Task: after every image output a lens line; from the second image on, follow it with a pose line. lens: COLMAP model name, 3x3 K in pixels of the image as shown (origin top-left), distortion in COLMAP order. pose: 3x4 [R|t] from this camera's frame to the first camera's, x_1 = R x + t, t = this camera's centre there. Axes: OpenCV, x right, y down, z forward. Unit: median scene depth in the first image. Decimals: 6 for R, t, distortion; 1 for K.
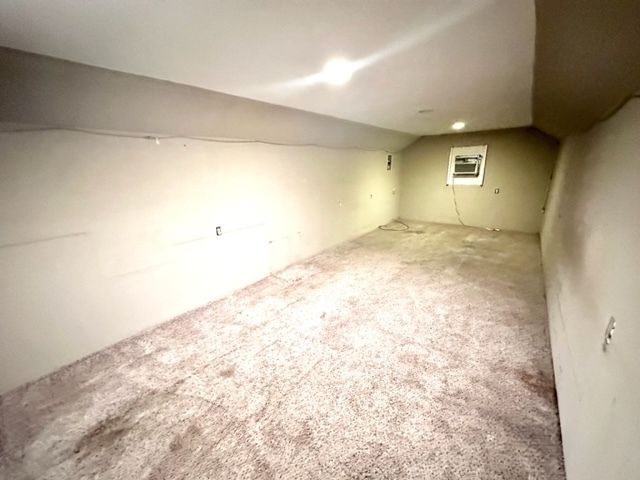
lens RADIAL K [[254.6, 0, 318.1], [0, 254.6, 239.0], [0, 0, 1]] dist [-0.003520, 0.000916]
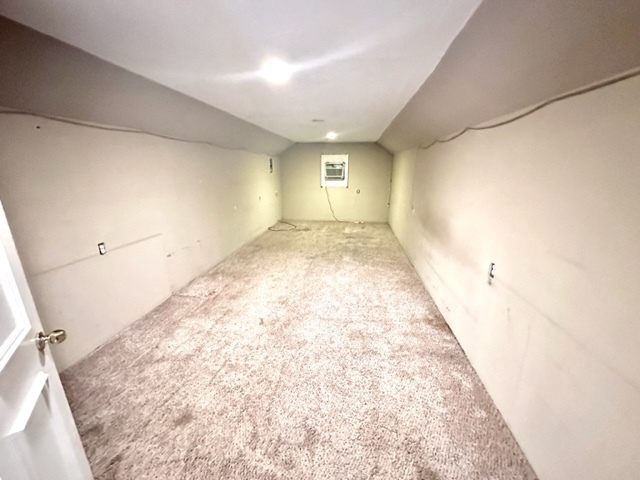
lens RADIAL K [[254.6, 0, 318.1], [0, 254.6, 240.2], [0, 0, 1]] dist [-0.003520, 0.000916]
pose [[0.859315, -0.109991, 0.499479, -0.250289], [0.114580, 0.993179, 0.021583, 0.000339], [-0.498446, 0.038684, 0.866057, 0.057538]]
